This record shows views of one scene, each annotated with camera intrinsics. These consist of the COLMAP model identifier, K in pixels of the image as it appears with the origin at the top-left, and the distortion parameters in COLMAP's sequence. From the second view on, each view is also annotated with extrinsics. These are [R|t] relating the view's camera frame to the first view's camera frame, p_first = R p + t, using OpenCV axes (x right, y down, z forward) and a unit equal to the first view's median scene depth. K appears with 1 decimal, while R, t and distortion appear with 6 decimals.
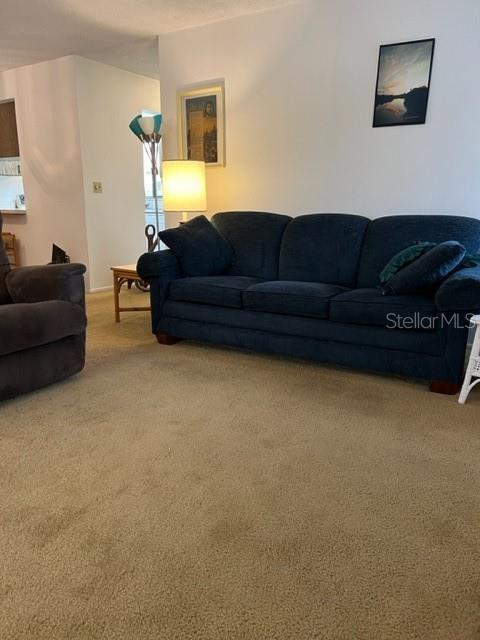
lens RADIAL K [[481.9, 0, 239.1], [0, 481.9, 320.5], [0, 0, 1]] dist [0.005146, -0.000940]
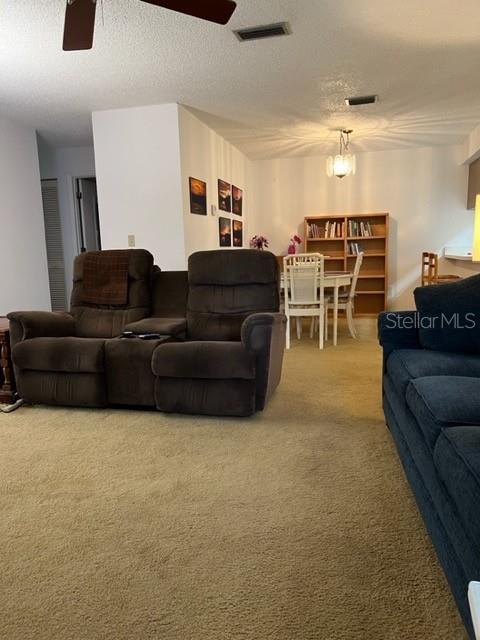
lens RADIAL K [[481.9, 0, 239.4], [0, 481.9, 320.5], [0, 0, 1]] dist [0.005146, -0.000940]
pose [[0.338446, 0.120319, -0.933262, 0.643228], [-0.203844, 0.977615, 0.052114, -0.150624], [0.918641, 0.172602, 0.355396, 0.625202]]
